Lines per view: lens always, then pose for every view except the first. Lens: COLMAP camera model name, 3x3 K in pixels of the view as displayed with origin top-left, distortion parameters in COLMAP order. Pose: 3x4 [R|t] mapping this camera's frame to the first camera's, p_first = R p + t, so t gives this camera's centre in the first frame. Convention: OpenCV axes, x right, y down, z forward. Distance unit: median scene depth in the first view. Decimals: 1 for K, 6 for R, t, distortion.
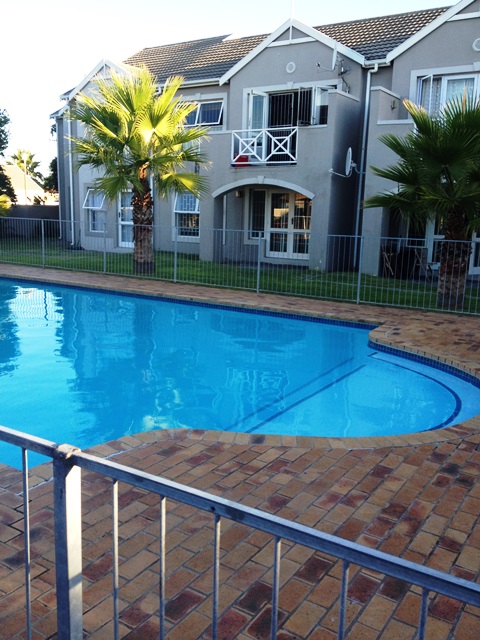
lens RADIAL K [[596.9, 0, 238.3], [0, 596.9, 319.7], [0, 0, 1]] dist [-0.008691, 0.000000]
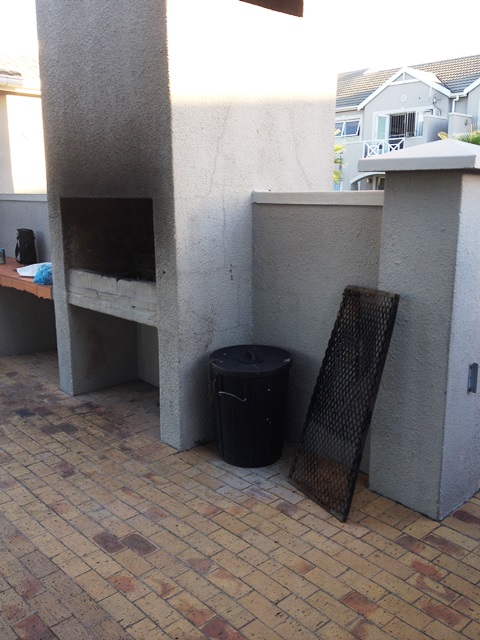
lens RADIAL K [[596.9, 0, 240.9], [0, 596.9, 318.7], [0, 0, 1]] dist [-0.008691, 0.000000]
pose [[0.967608, 0.031900, -0.250435, 0.085091], [-0.024948, 0.999211, 0.030887, 0.114960], [0.251223, -0.023639, 0.967641, -0.626793]]
